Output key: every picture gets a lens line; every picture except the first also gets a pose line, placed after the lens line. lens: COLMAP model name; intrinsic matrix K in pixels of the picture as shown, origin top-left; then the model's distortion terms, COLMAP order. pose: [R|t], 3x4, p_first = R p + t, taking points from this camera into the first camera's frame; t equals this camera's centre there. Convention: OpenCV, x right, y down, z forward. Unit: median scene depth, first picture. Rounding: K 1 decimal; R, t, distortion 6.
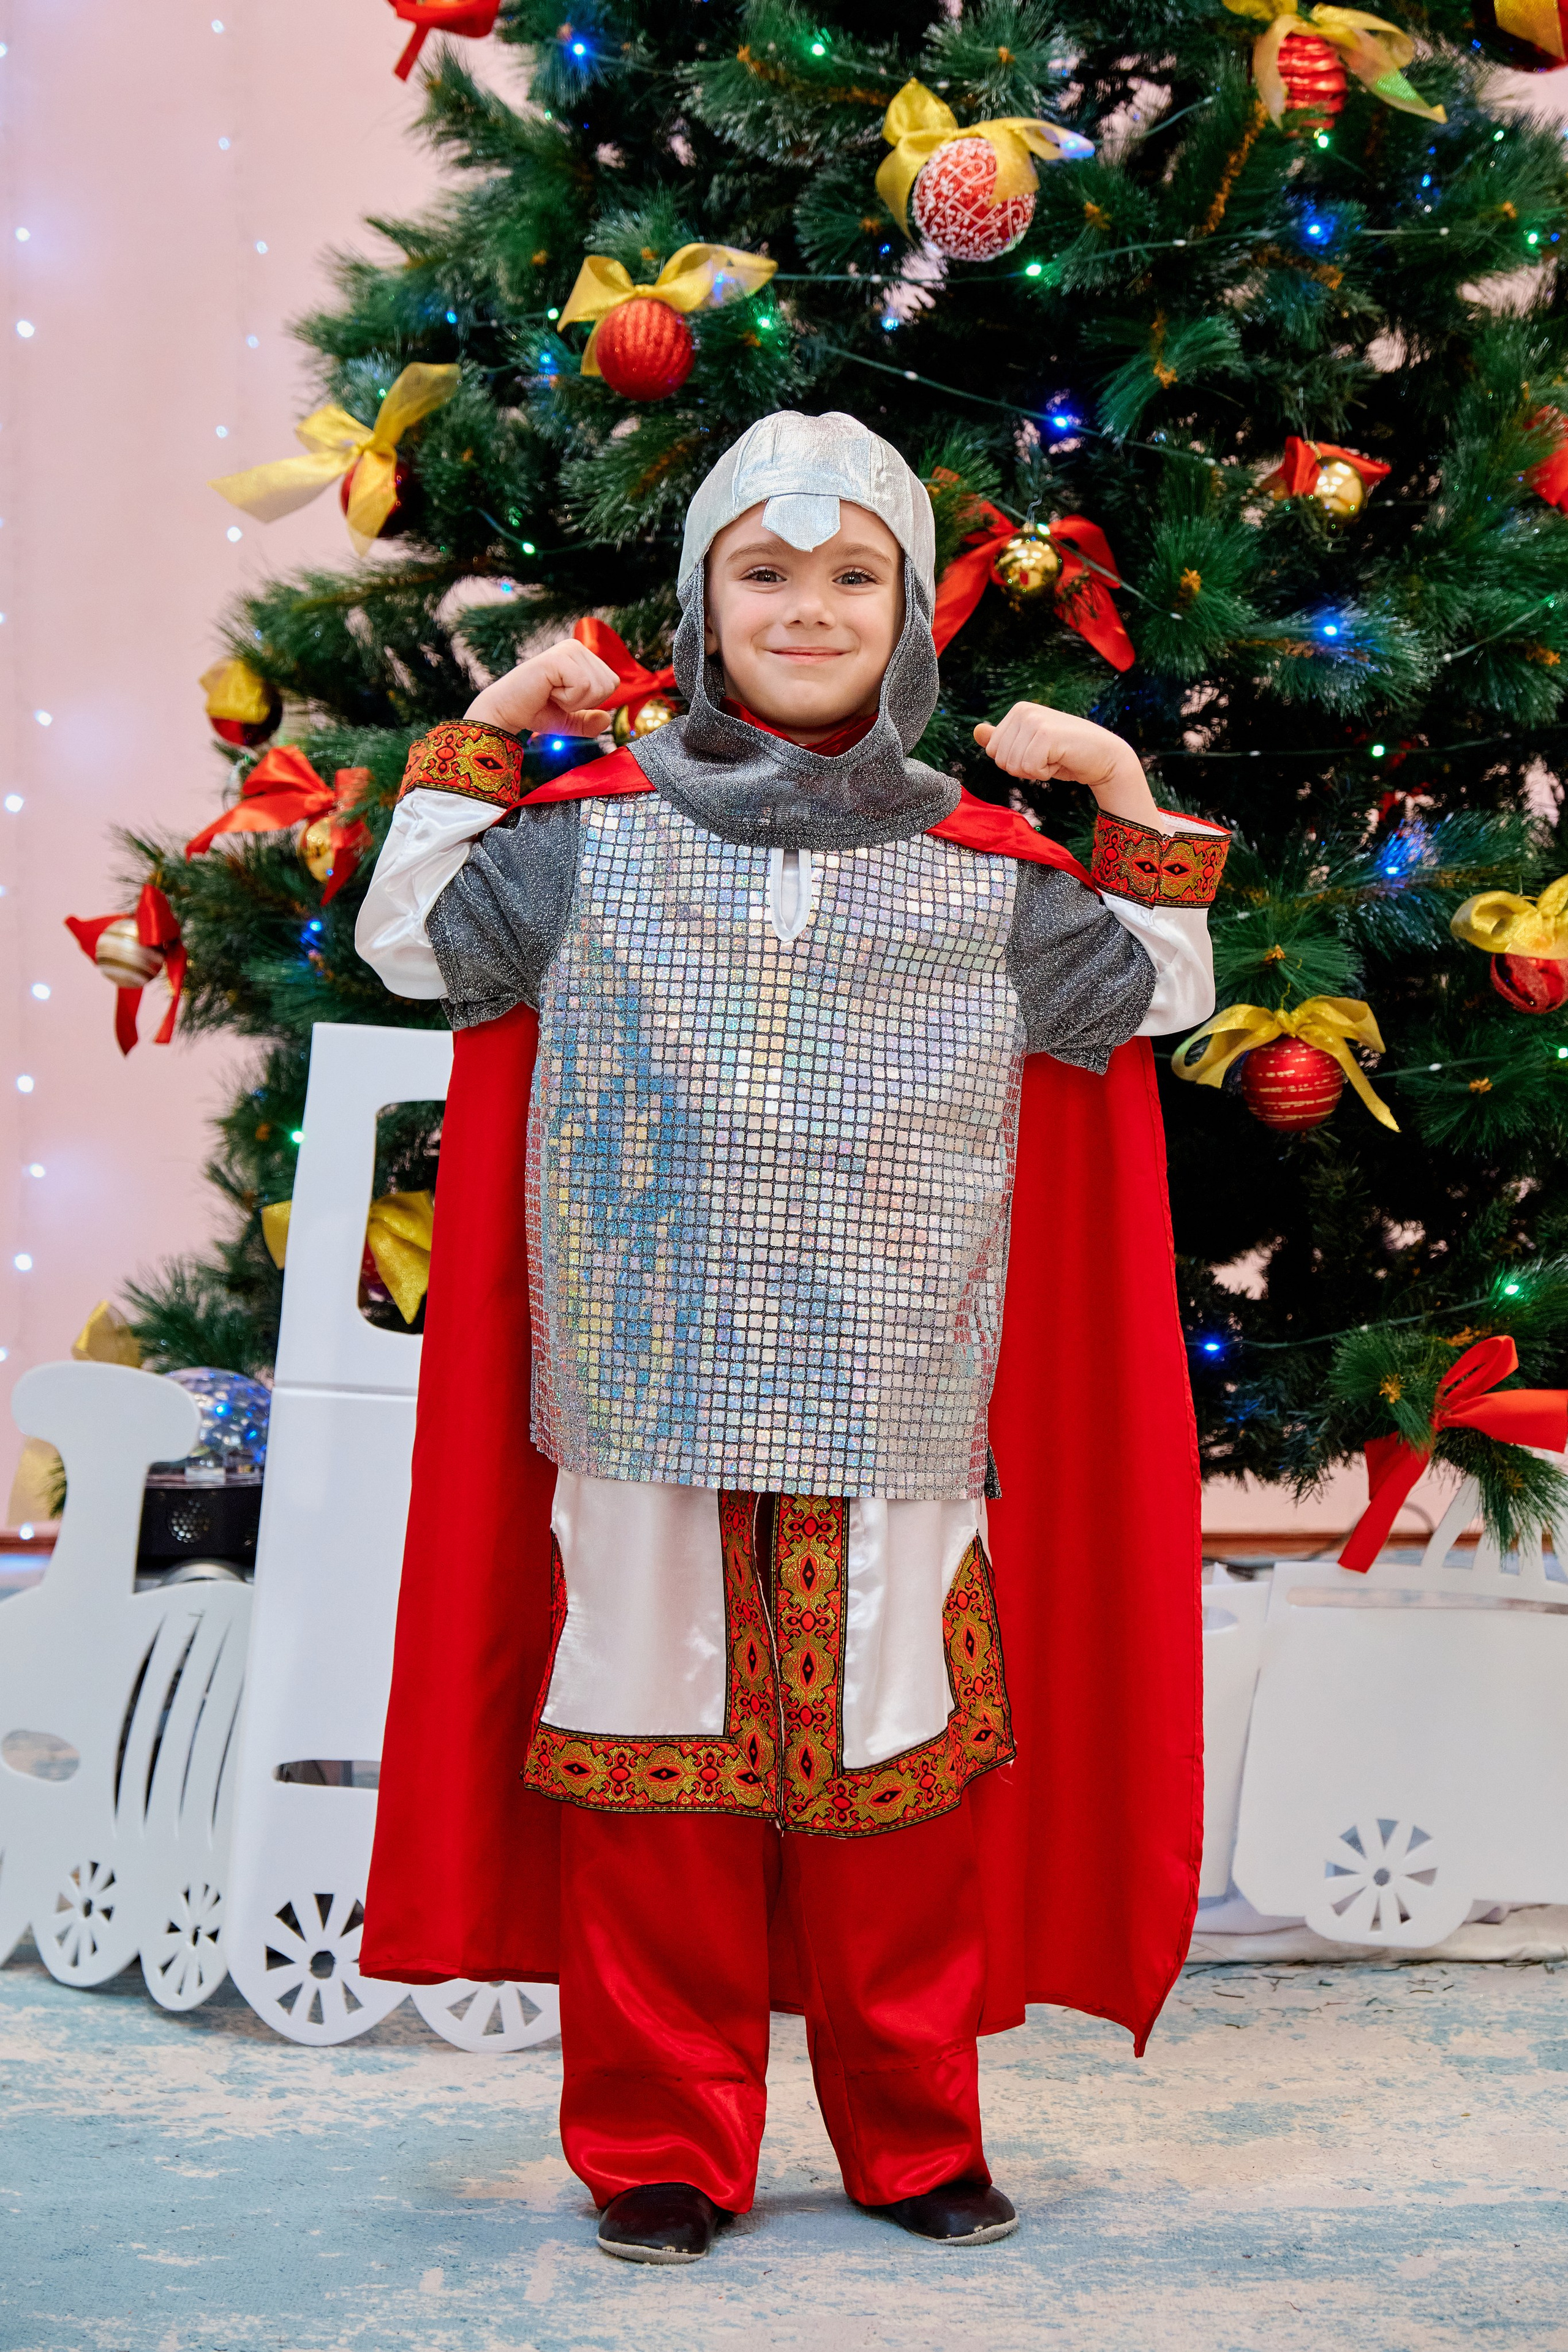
lens RADIAL K [[5115.5, 0, 877.8], [0, 5115.5, 1192.7], [0, 0, 1]] dist [0.102048, 0.000000]
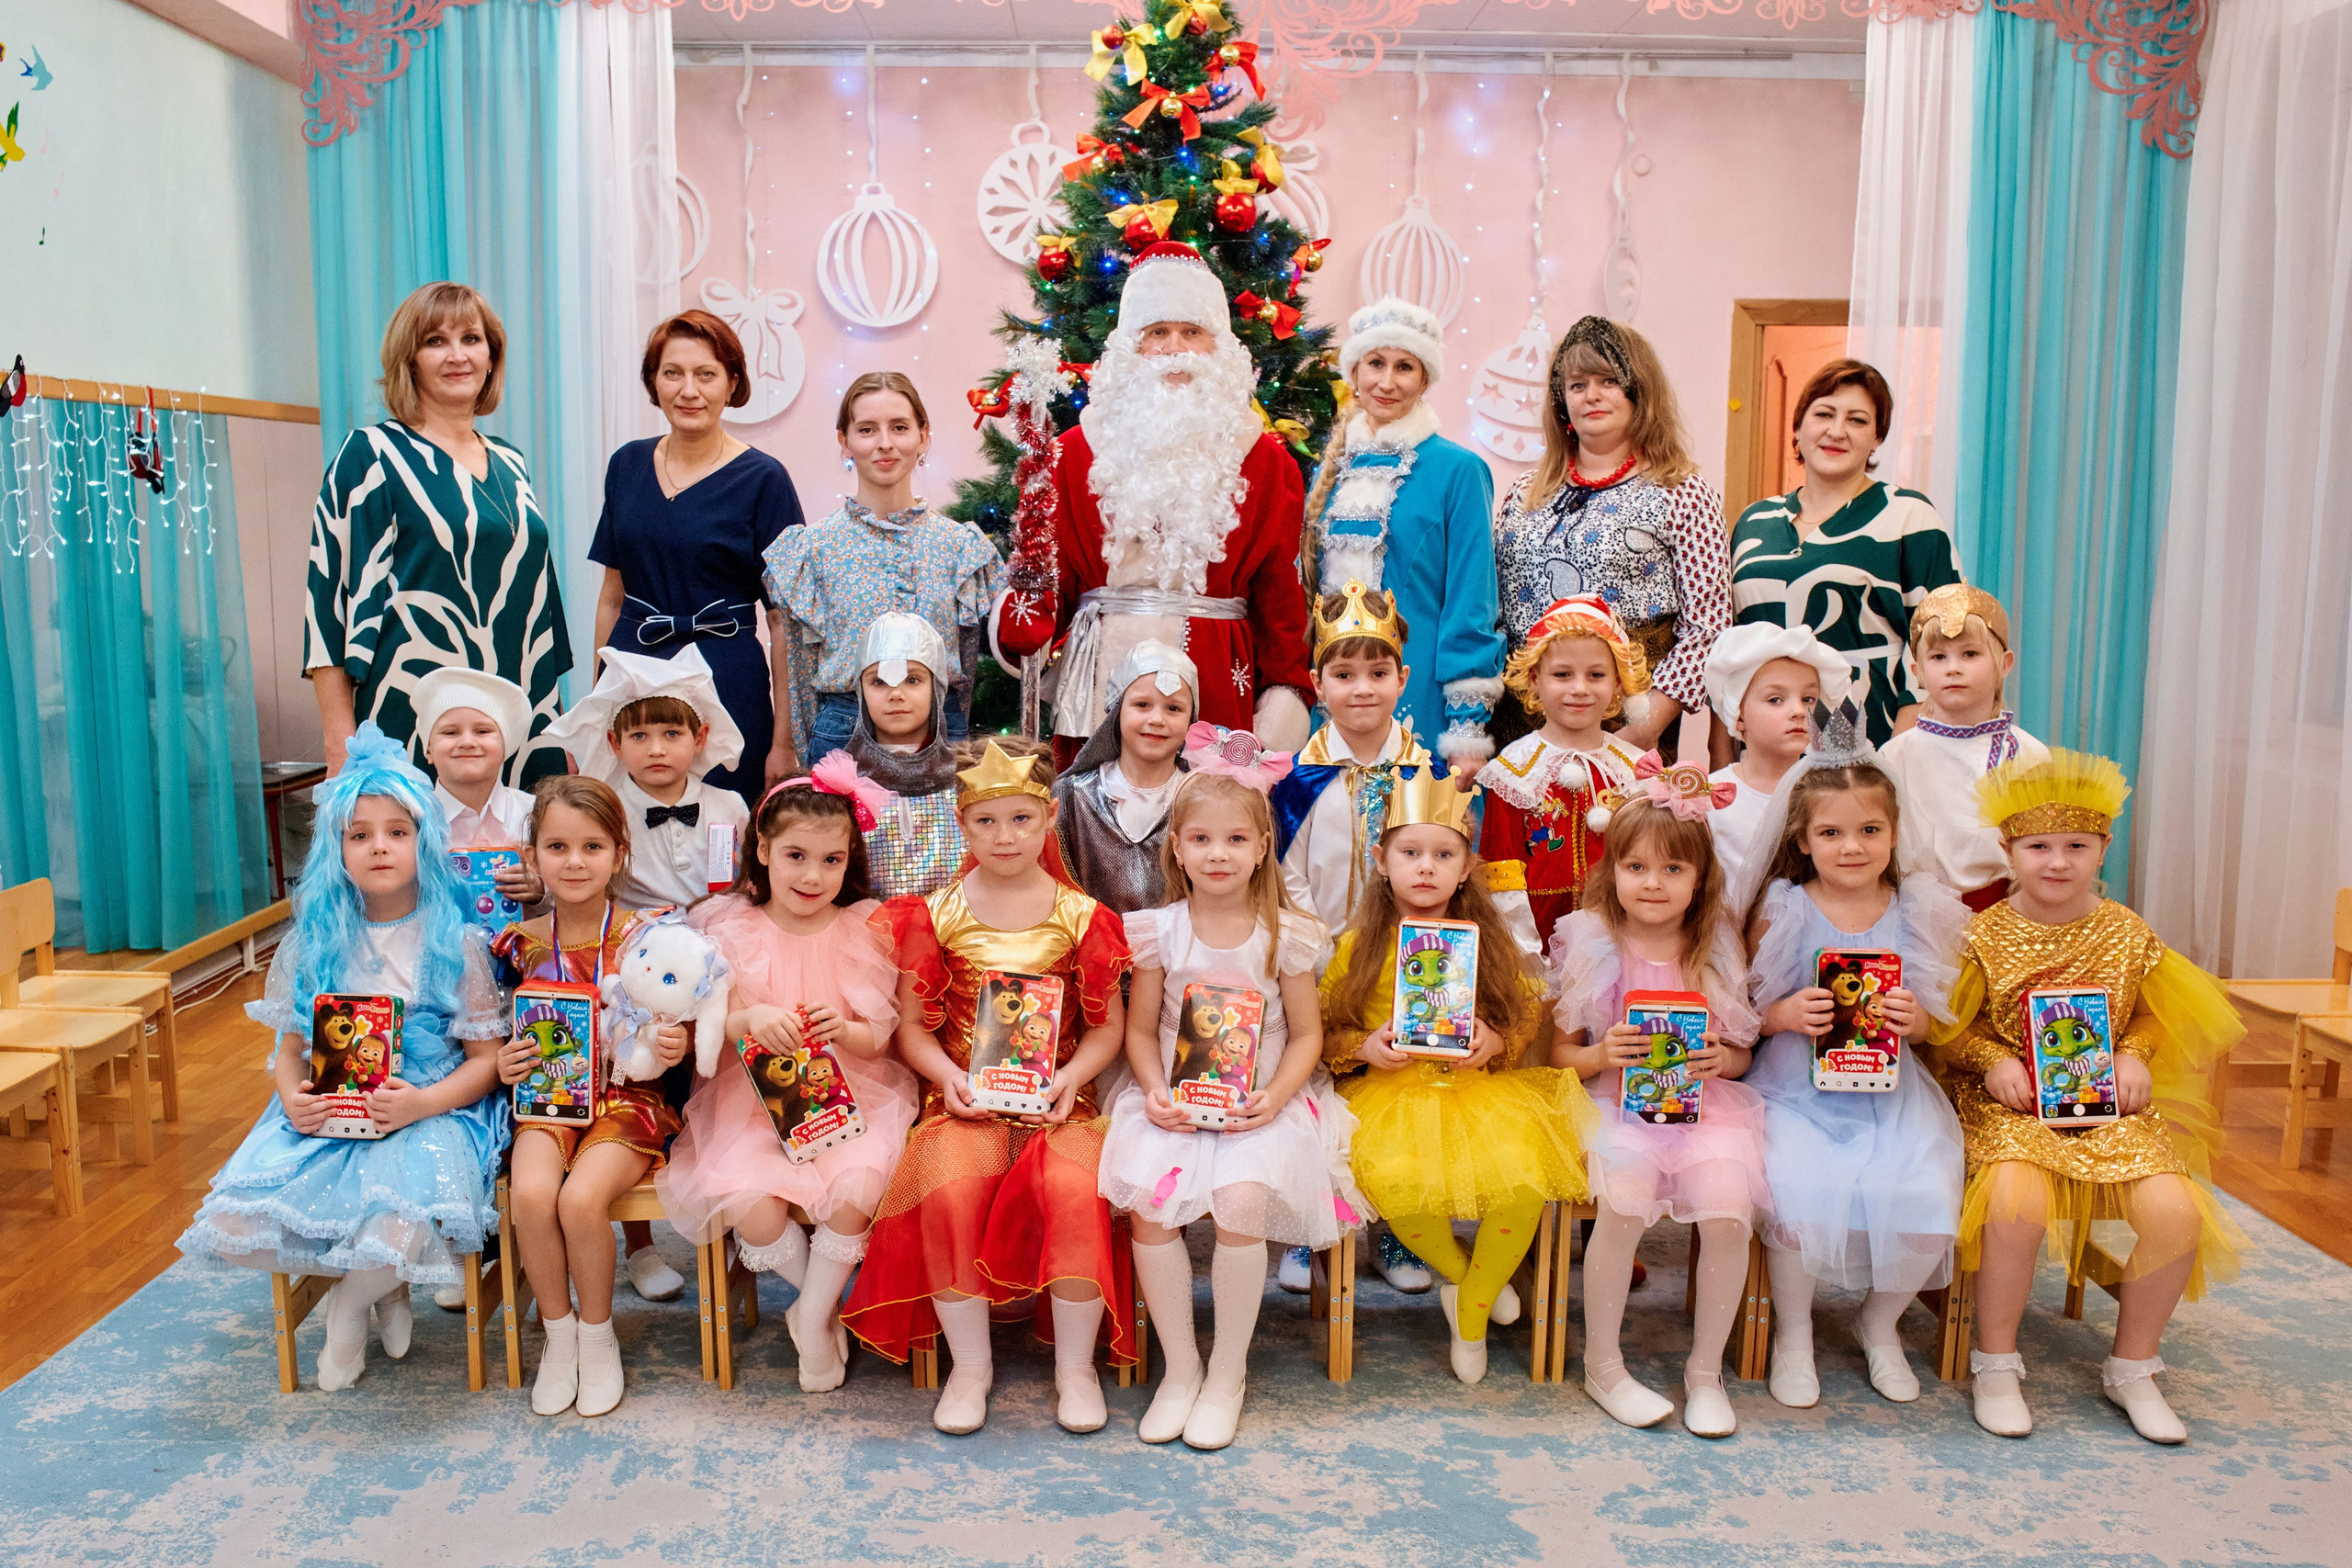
lens RADIAL K [[2051.1, 0, 1132.7], [0, 2051.1, 774.8], [0, 0, 1]] dist [-0.069909, 0.078010]
pose [[0.999697, 0.007139, -0.023577, 0.030351], [-0.005136, 0.996456, 0.083963, -0.123734], [0.024093, -0.083816, 0.996190, -0.220310]]
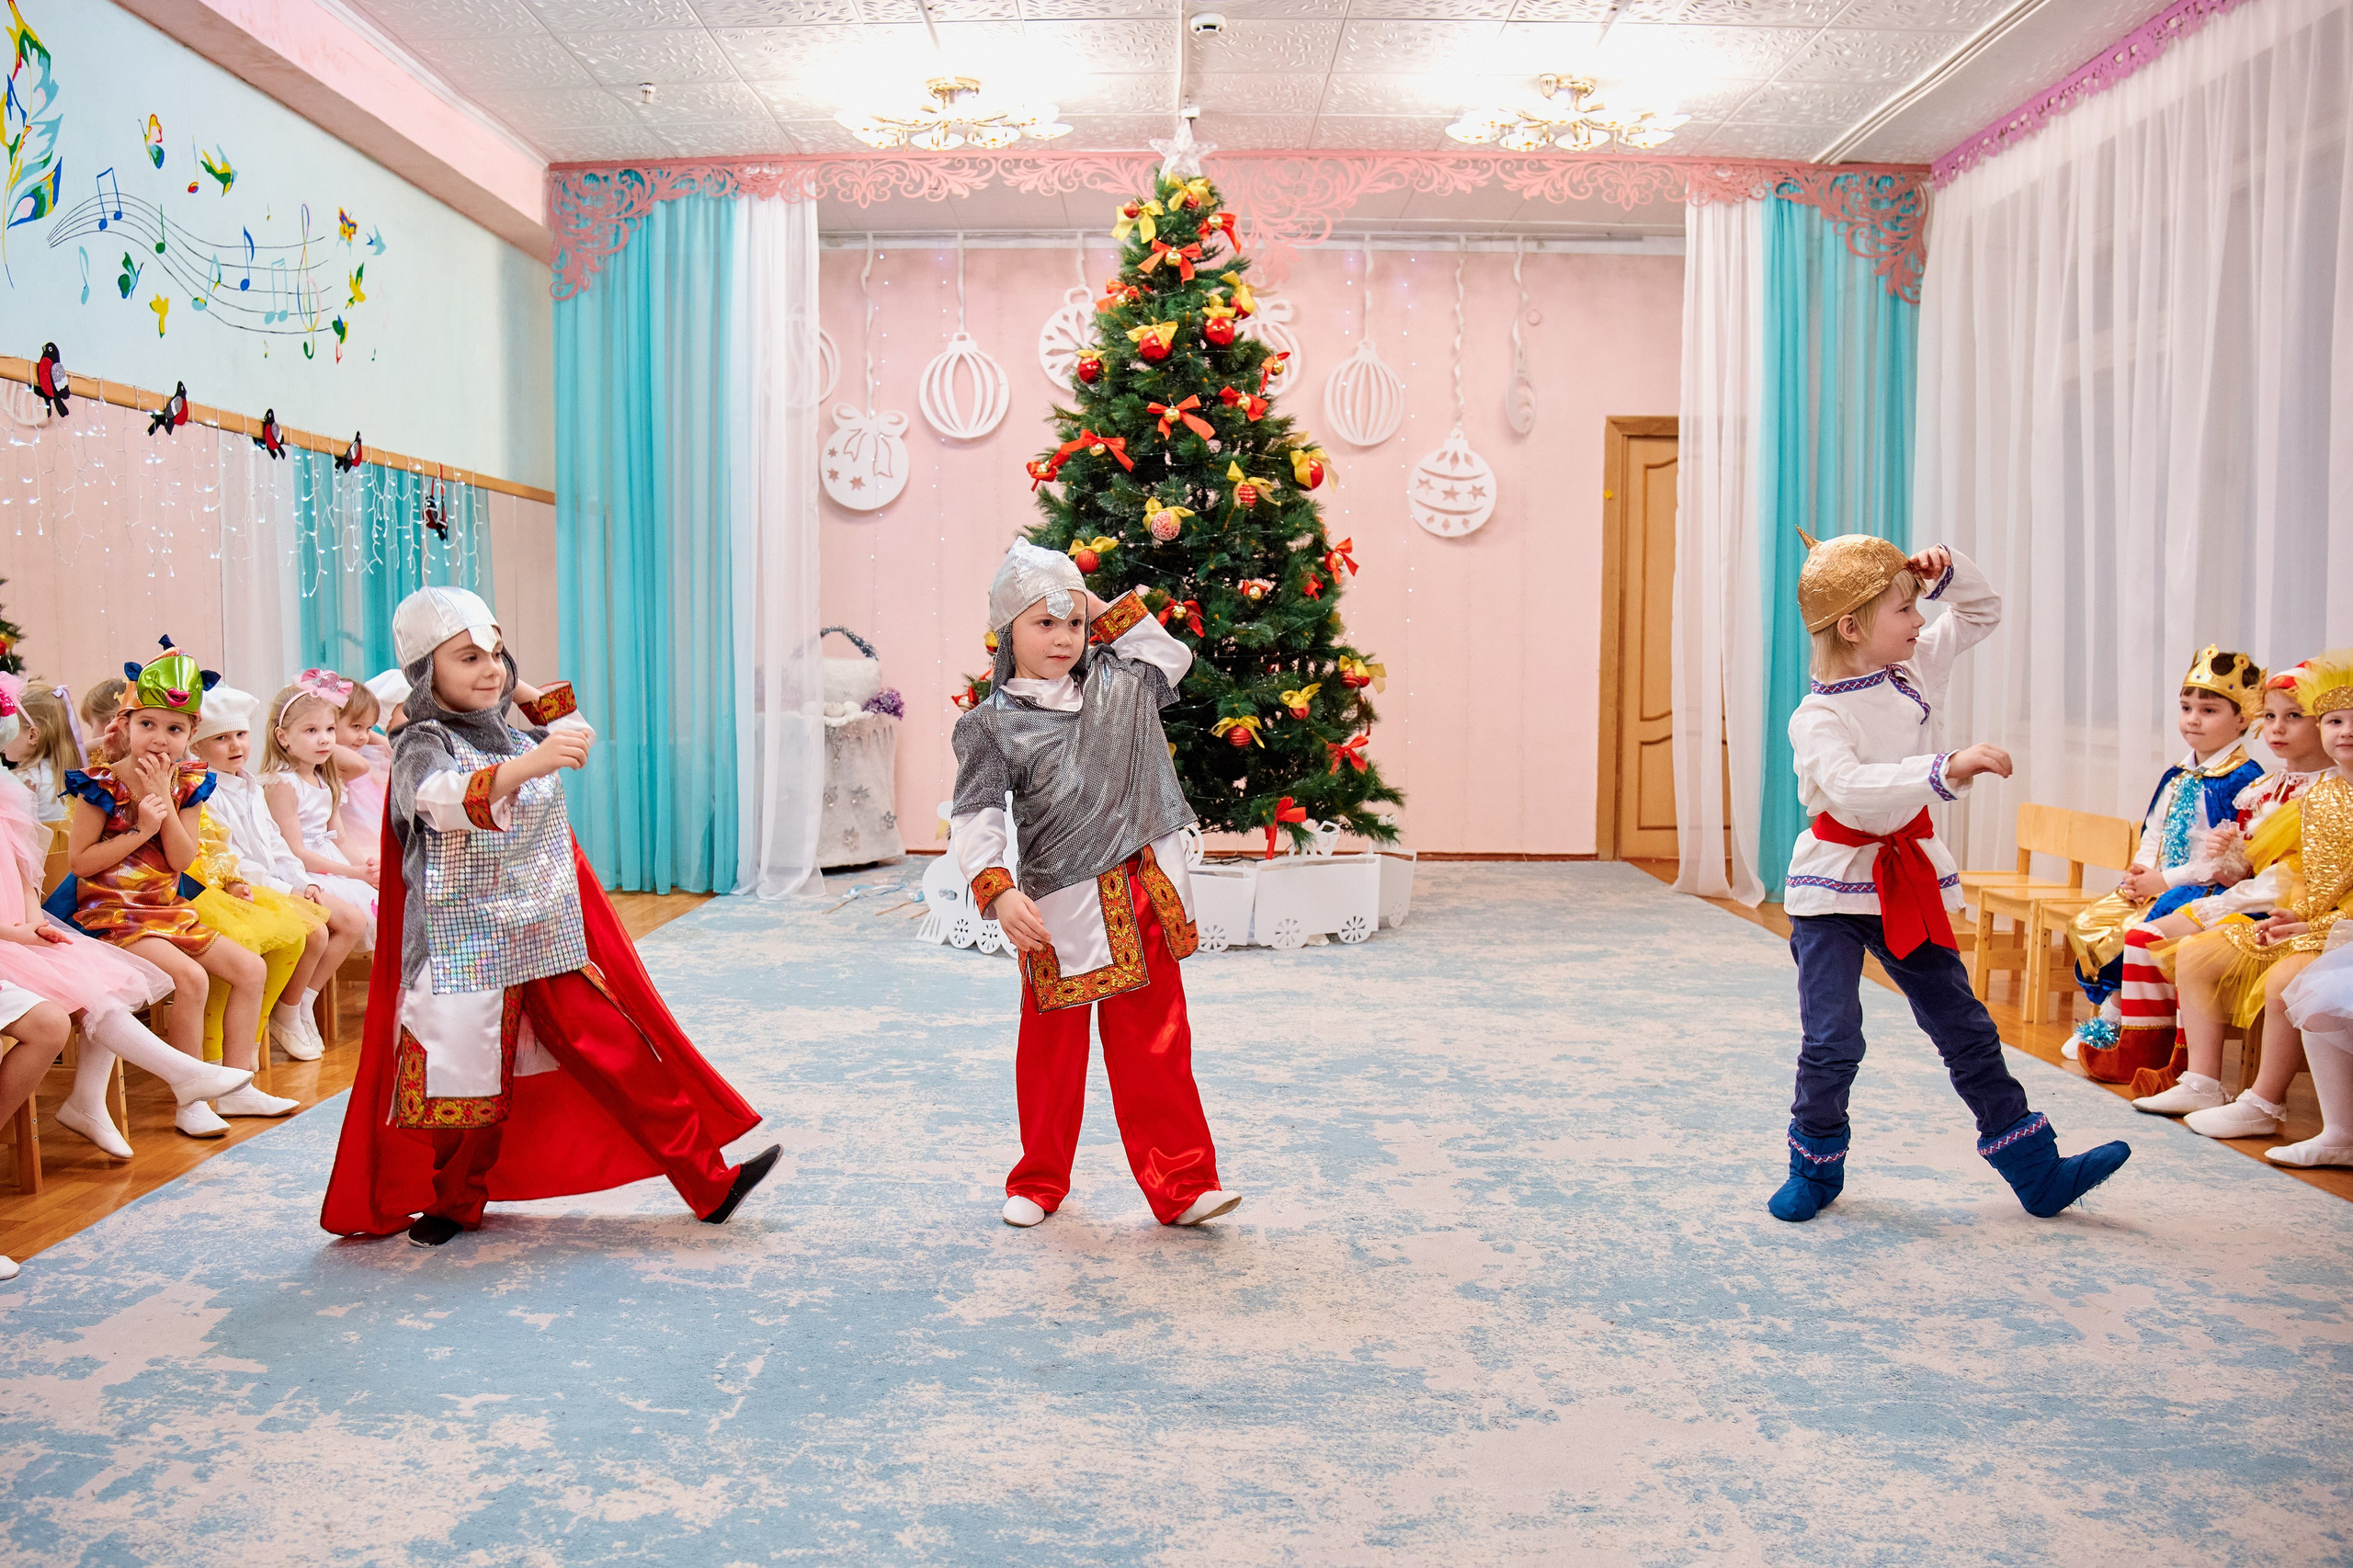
lens RADIAL K [[1738.4, 0, 1162.8], [0, 1738.4, 791.4], [0, 0, 1]] dist [-0.106811, 0.045826]
pose [[0.999220, 0.003651, -0.039319, 0.071192], [-0.002922, 0.999823, 0.018571, -0.002598], [0.039380, -0.018442, 0.999054, -0.411075]]
